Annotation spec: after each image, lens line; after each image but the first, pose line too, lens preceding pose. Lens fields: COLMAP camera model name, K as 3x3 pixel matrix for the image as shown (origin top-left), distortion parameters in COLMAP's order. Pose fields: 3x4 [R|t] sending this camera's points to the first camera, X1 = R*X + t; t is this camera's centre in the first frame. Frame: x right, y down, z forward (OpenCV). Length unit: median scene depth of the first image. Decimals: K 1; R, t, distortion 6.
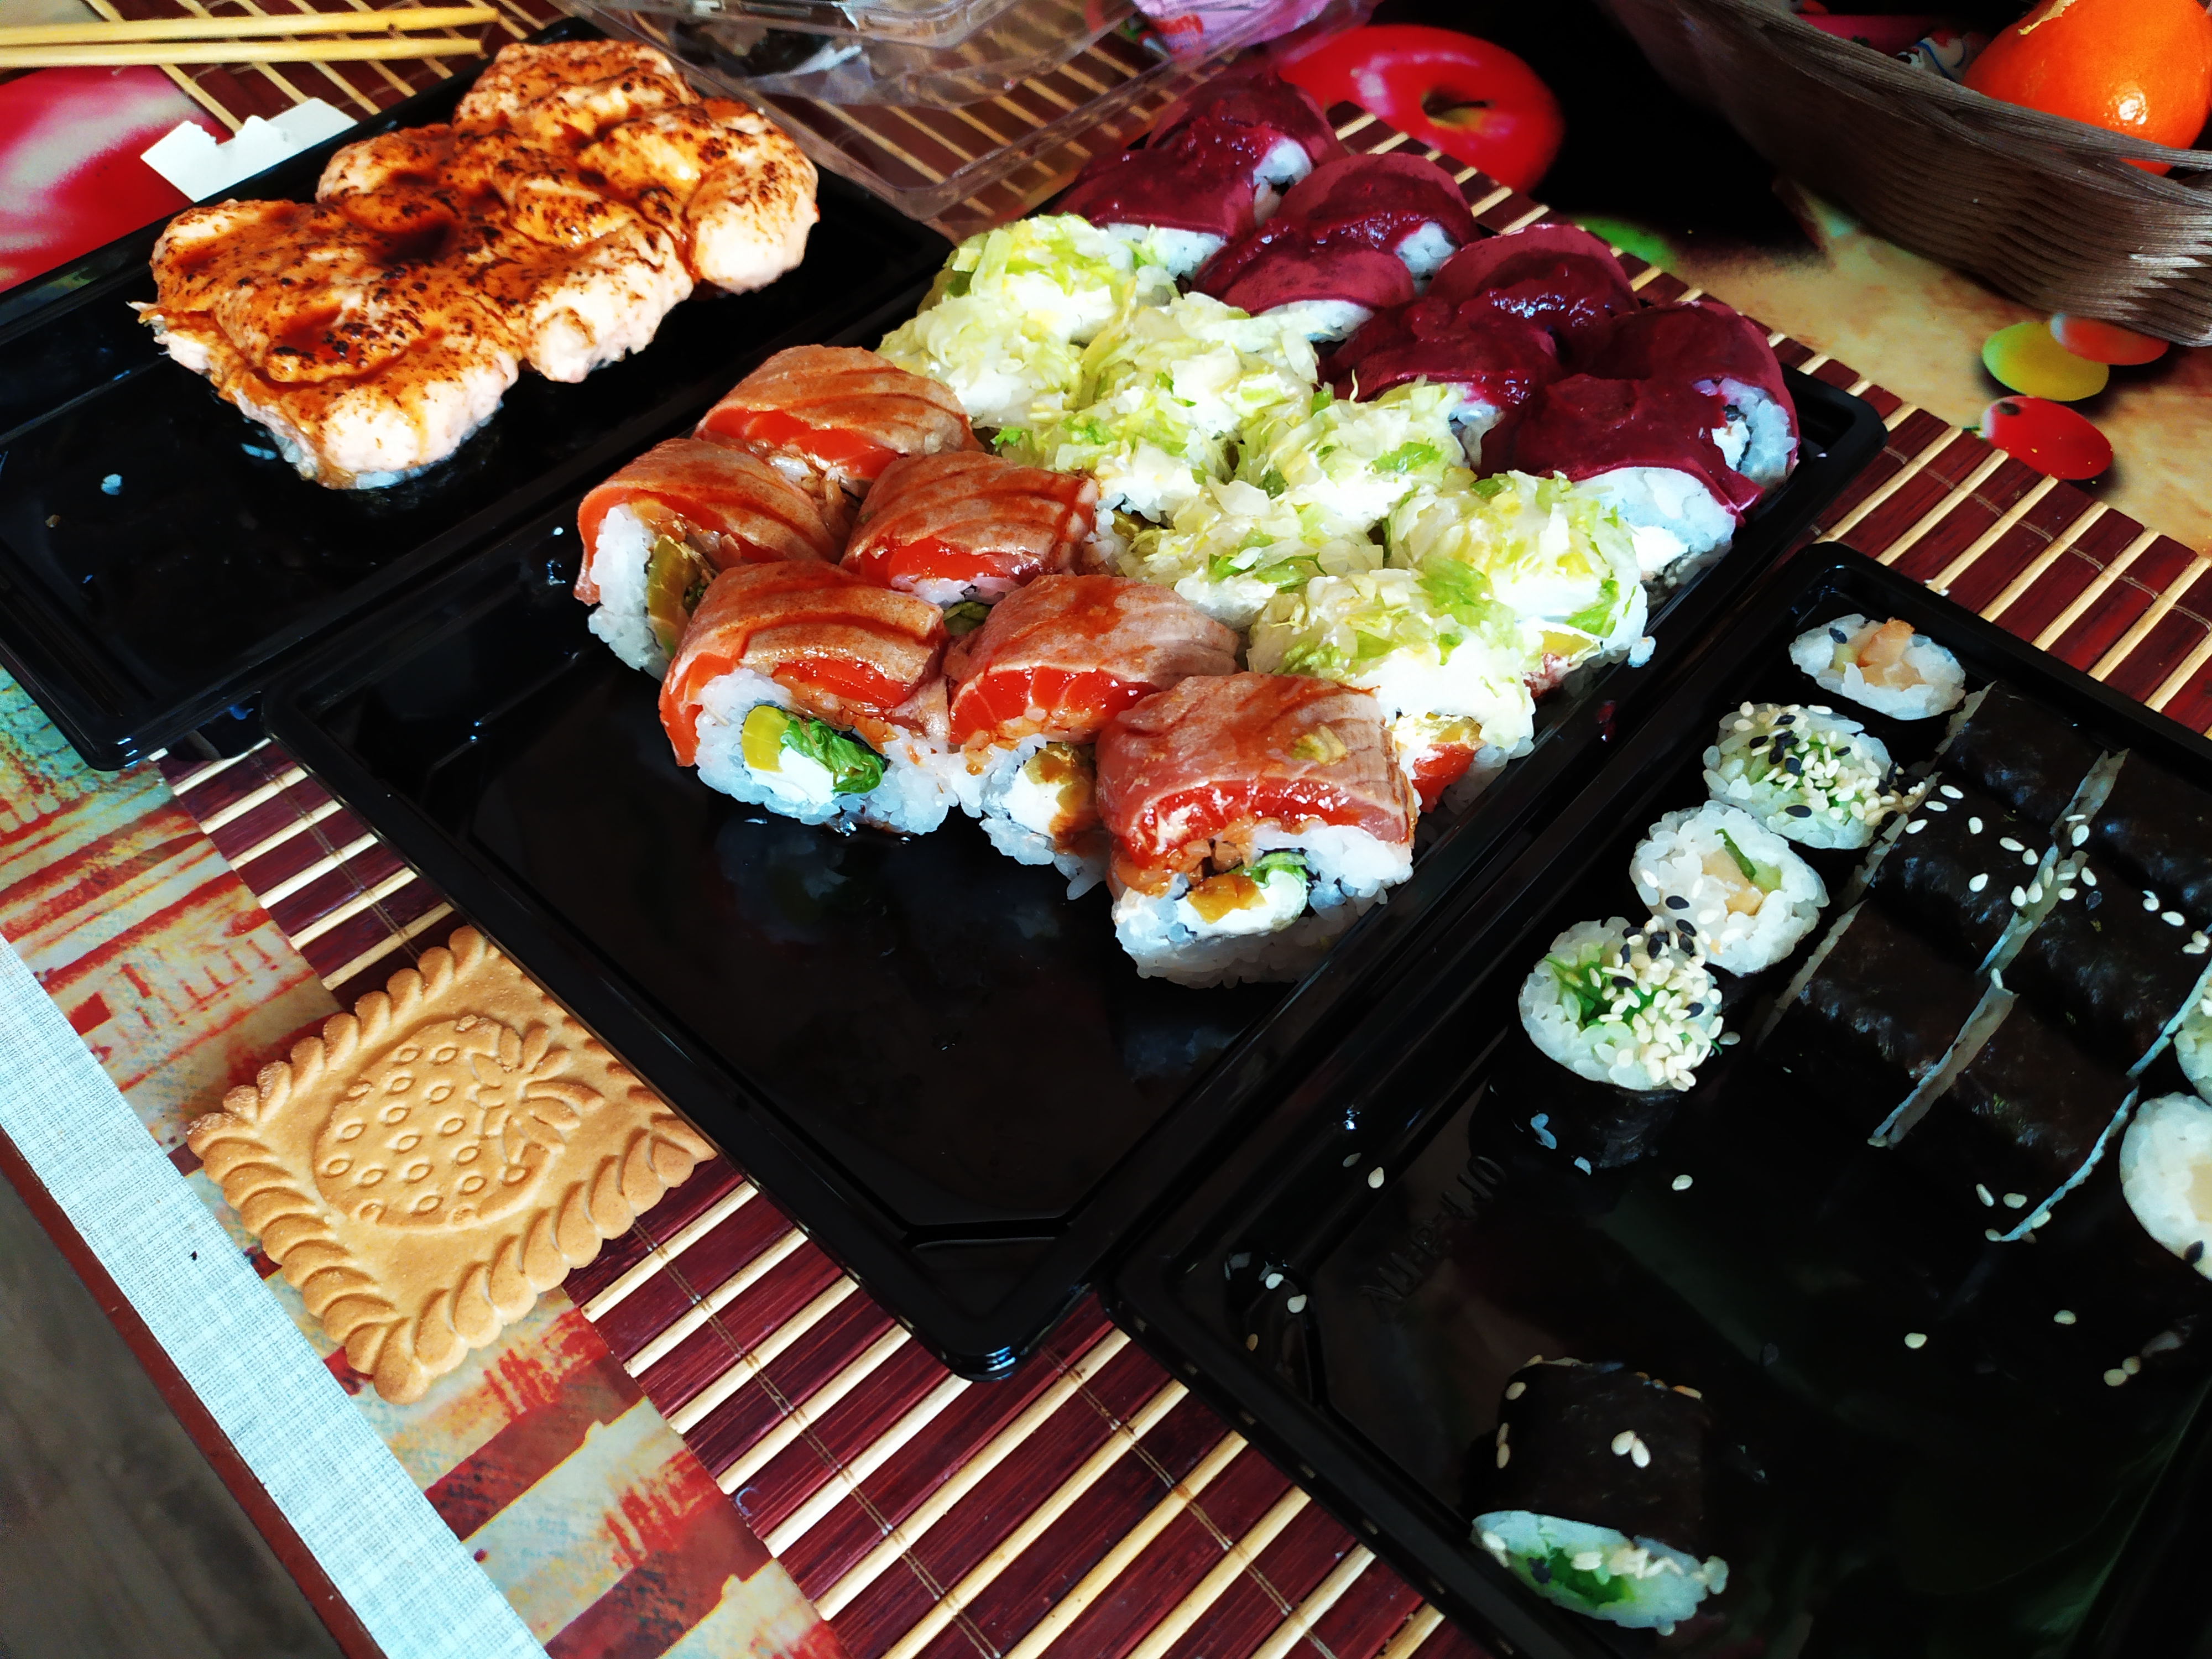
lens RADIAL K [[1847.3, 0, 1106.0], [0, 1847.3, 829.5], [0, 0, 1]] dist [0.007527, -0.002625]
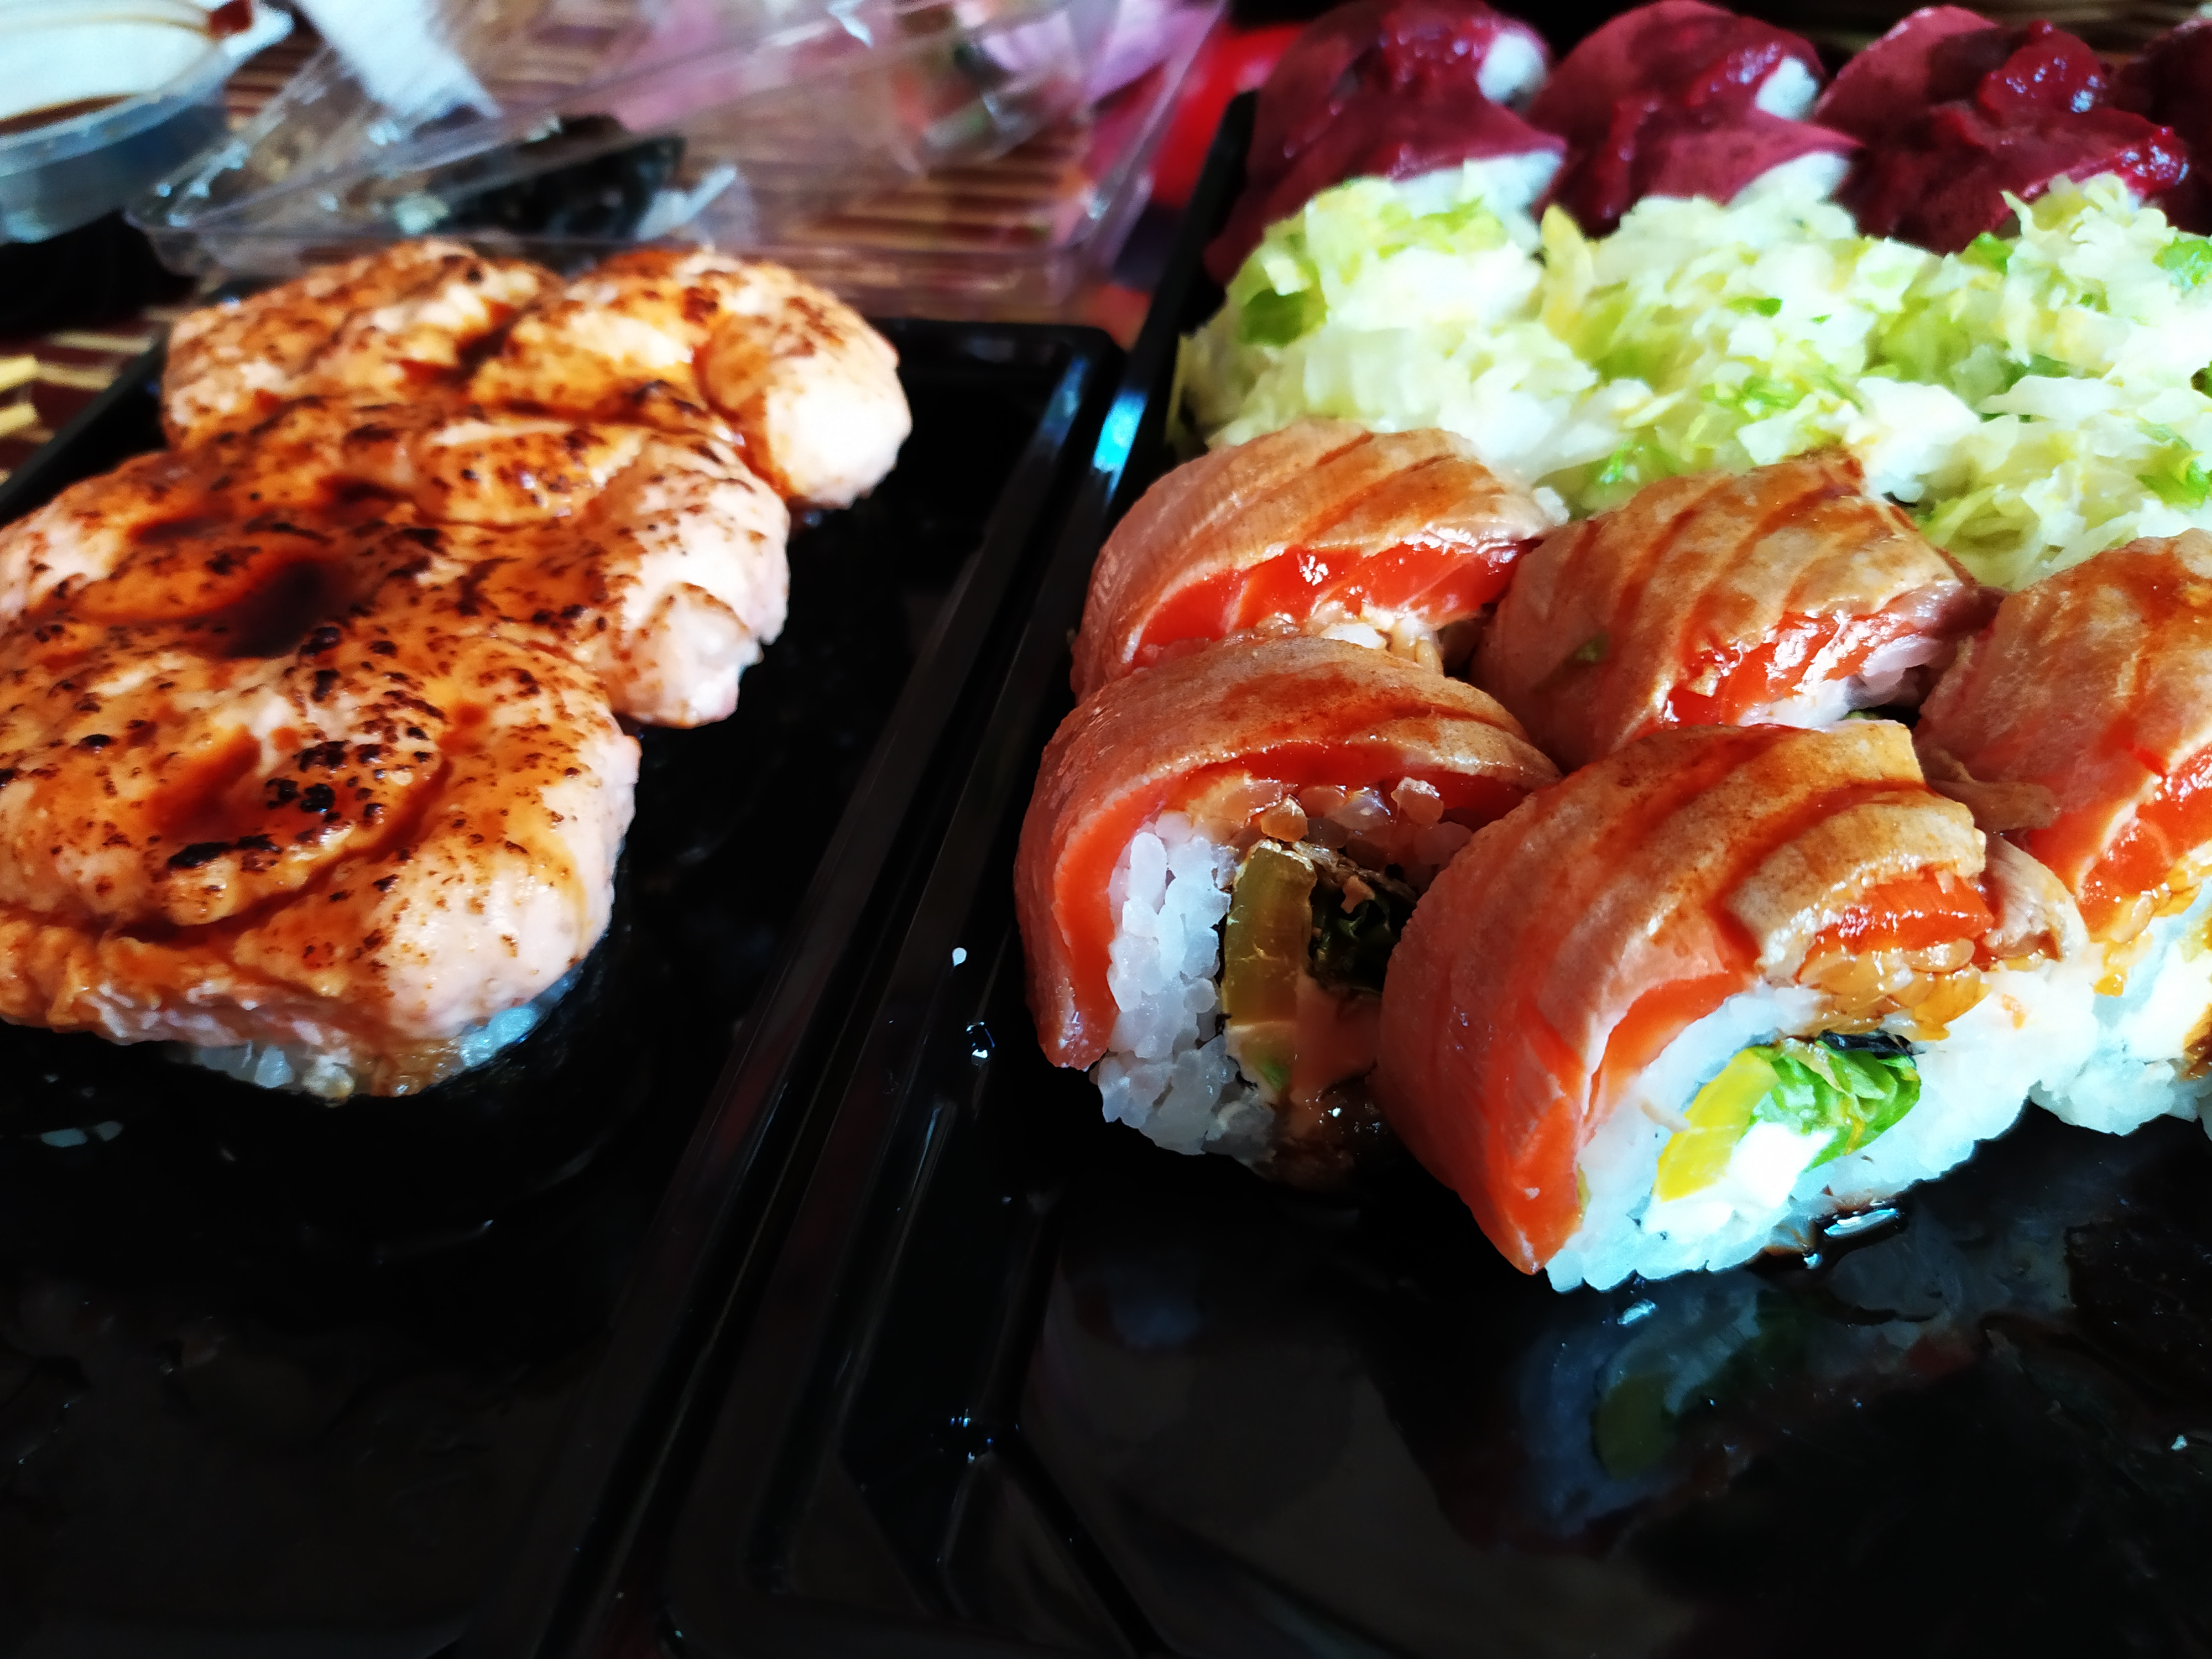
lens RADIAL K [[1847.3, 0, 1106.0], [0, 1847.3, 829.5], [0, 0, 1]] dist [0.007527, -0.002625]
pose [[0.864203, -0.391134, 0.316494, -0.378813], [0.440009, 0.892588, -0.098377, -0.119519], [-0.244020, 0.224278, 0.943479, 0.506026]]
